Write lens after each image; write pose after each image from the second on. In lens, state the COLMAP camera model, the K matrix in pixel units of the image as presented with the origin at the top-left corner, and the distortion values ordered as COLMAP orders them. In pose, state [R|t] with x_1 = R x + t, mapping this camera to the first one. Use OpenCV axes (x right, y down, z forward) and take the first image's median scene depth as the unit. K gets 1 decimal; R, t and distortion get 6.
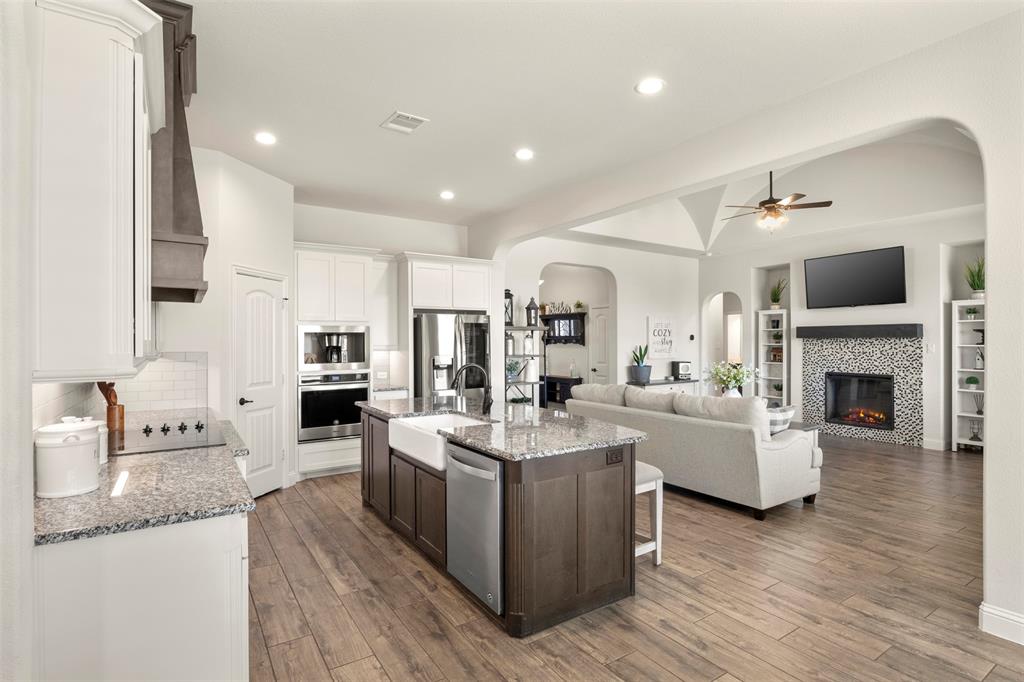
lens RADIAL K [[516.2, 0, 524.1], [0, 516.2, 341.4], [0, 0, 1]] dist [-0.001362, -0.000287]
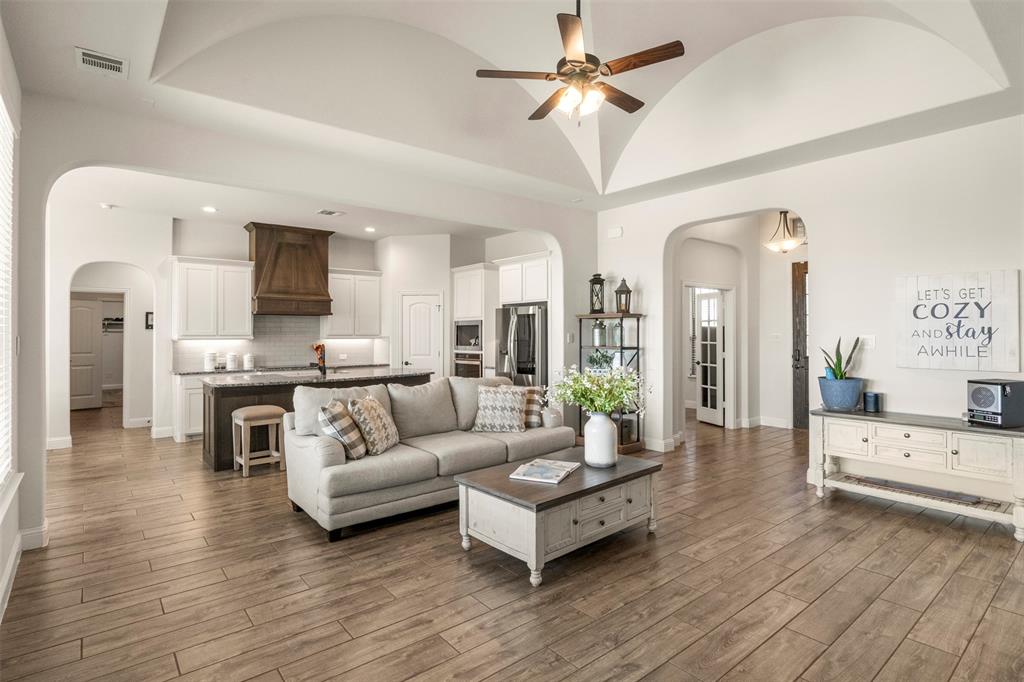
lens RADIAL K [[514.5, 0, 512.8], [0, 514.5, 334.9], [0, 0, 1]] dist [-0.006143, -0.000336]
pose [[0.095060, 0.006806, -0.995448, 0.814319], [0.000872, 0.999976, 0.006920, 0.000584], [0.995471, -0.001525, 0.095052, 0.726523]]
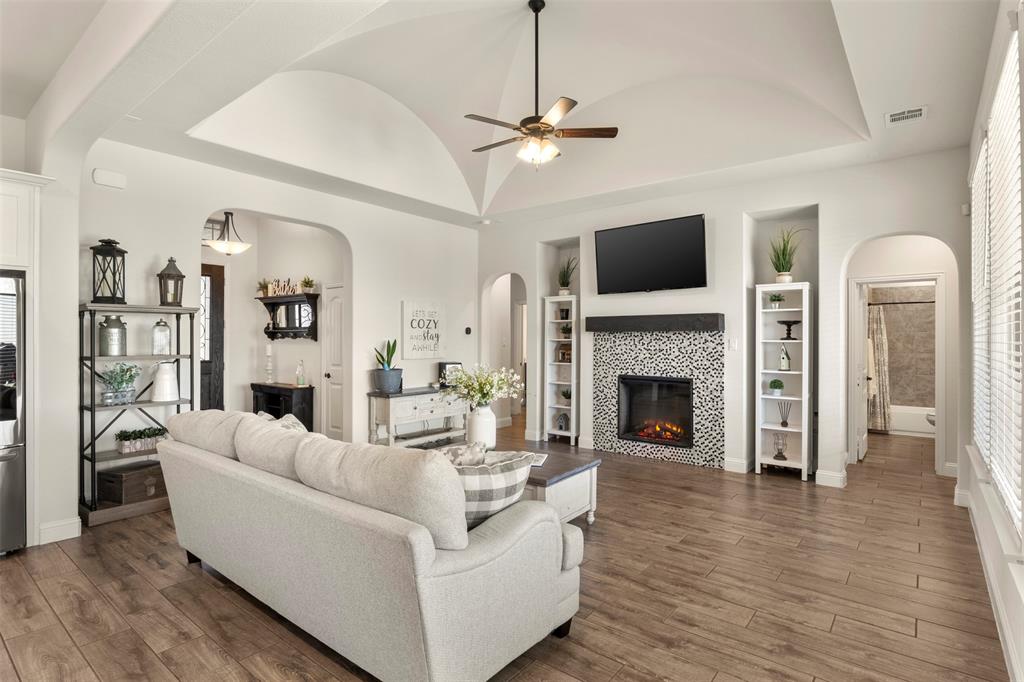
lens RADIAL K [[520.5, 0, 522.3], [0, 520.5, 337.7], [0, 0, 1]] dist [-0.001303, -0.000106]
pose [[0.951904, 0.005204, 0.306352, 0.212205], [-0.004366, 0.999985, -0.003421, 0.006344], [-0.306366, 0.001919, 0.951912, 0.304922]]
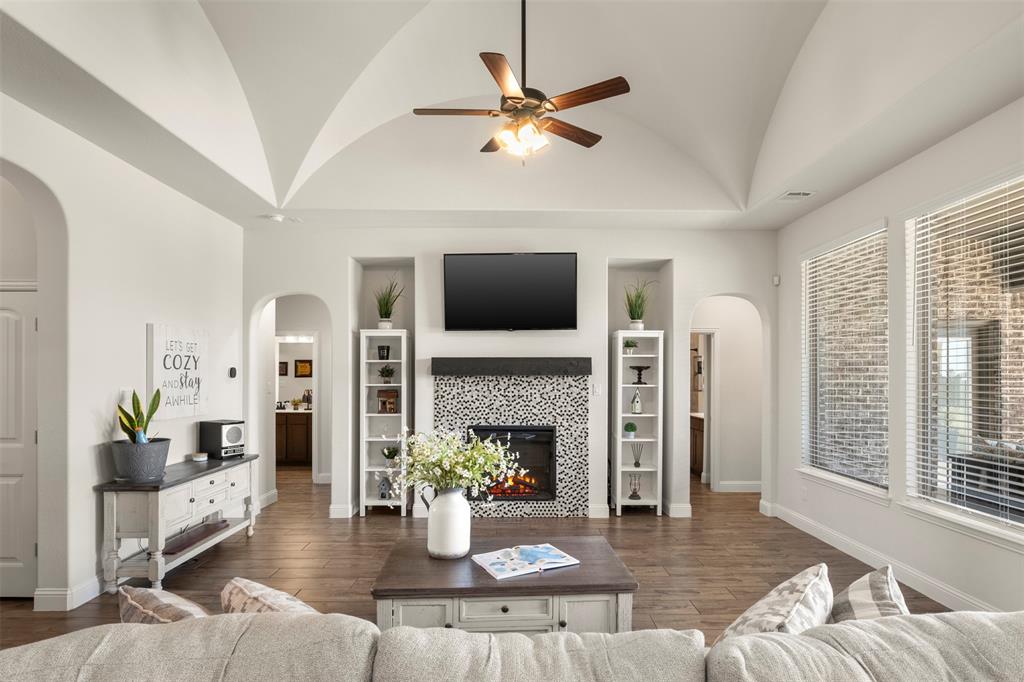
lens RADIAL K [[522.2, 0, 512.7], [0, 522.2, 377.2], [0, 0, 1]] dist [-0.001044, -0.000135]
pose [[0.549914, 0.001901, 0.835219, 0.049440], [-0.001508, 0.999998, -0.001284, -0.003678], [-0.835220, -0.000553, 0.549916, 0.608012]]
